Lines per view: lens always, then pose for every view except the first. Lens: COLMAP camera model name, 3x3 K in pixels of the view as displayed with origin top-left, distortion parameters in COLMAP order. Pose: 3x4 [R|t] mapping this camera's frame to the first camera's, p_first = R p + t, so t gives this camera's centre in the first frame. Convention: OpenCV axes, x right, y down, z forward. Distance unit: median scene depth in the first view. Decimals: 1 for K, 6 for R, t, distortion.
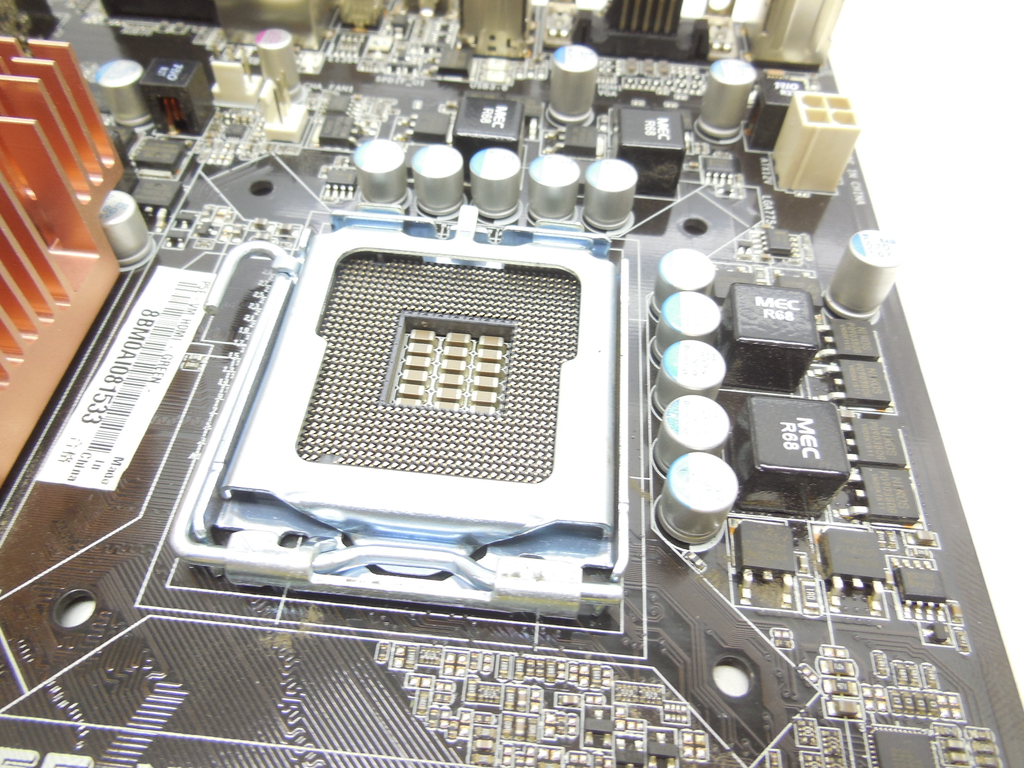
lens RADIAL K [[768.4, 0, 512.0], [0, 768.4, 384.0], [0, 0, 1]] dist [-0.002308, -0.002182]
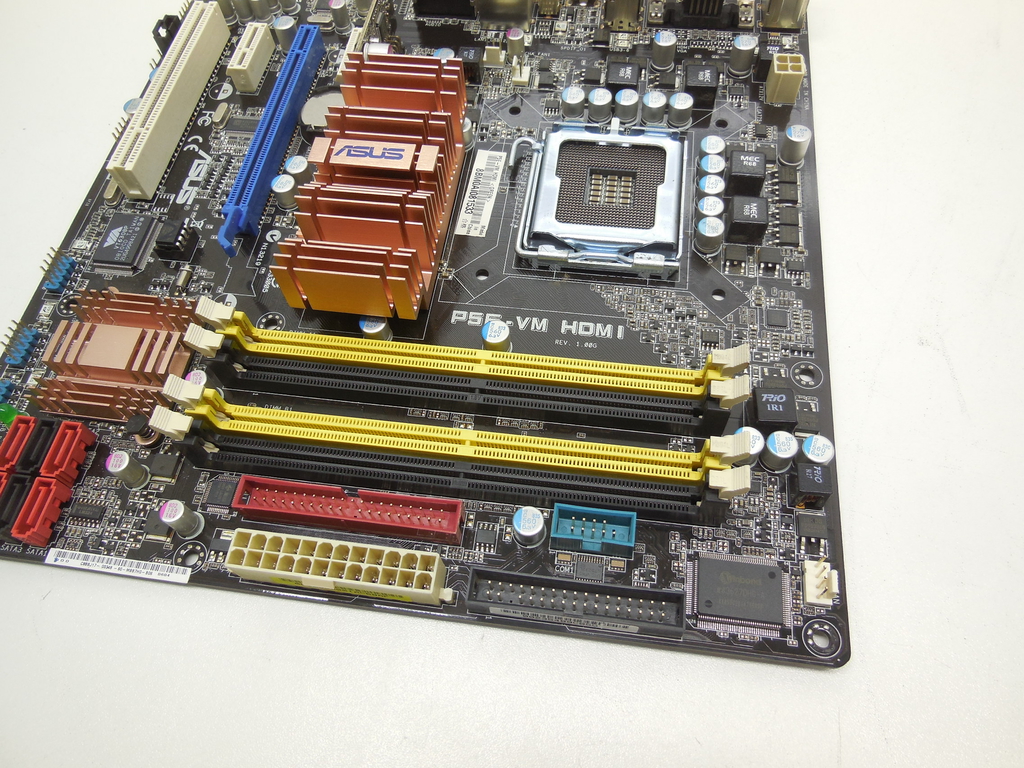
lens RADIAL K [[768.4, 0, 512.0], [0, 768.4, 384.0], [0, 0, 1]] dist [-0.002308, -0.002182]
pose [[0.994834, 0.005625, -0.101355, -0.121241], [0.008951, 0.989713, 0.142787, 0.203892], [0.101115, -0.142956, 0.984550, -1.289662]]
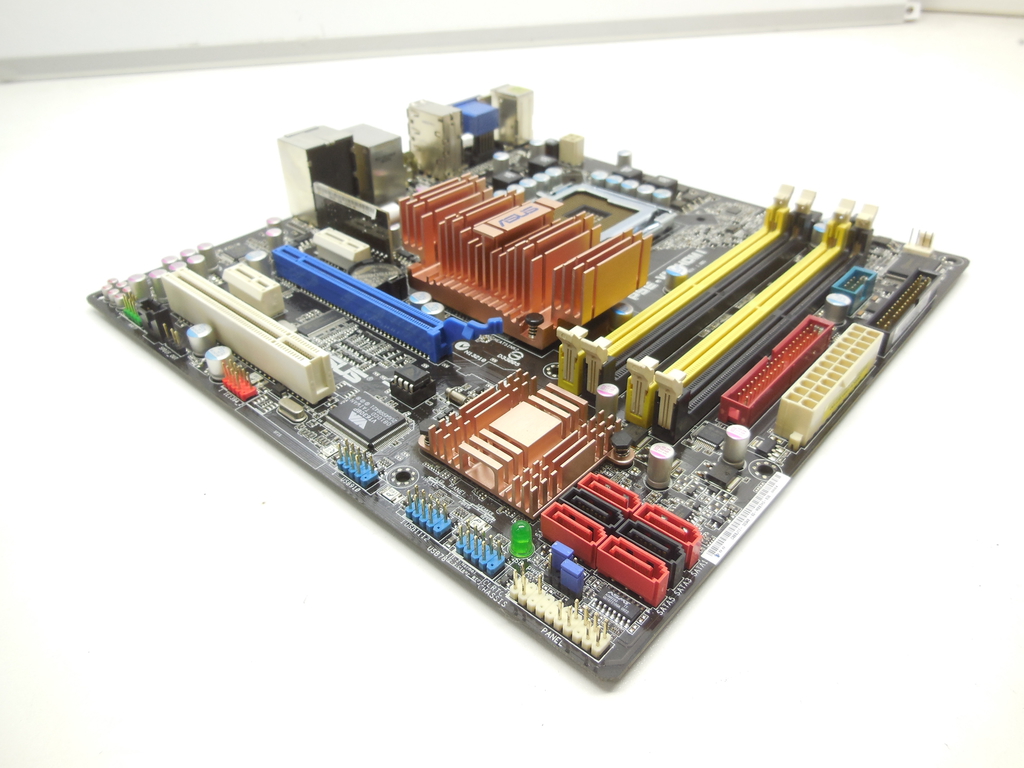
lens RADIAL K [[768.4, 0, 512.0], [0, 768.4, 384.0], [0, 0, 1]] dist [-0.002308, -0.002182]
pose [[0.590878, -0.502893, 0.630842, -2.340888], [0.659340, 0.751619, -0.018398, 0.312647], [-0.464901, 0.426811, 0.775693, -0.944952]]
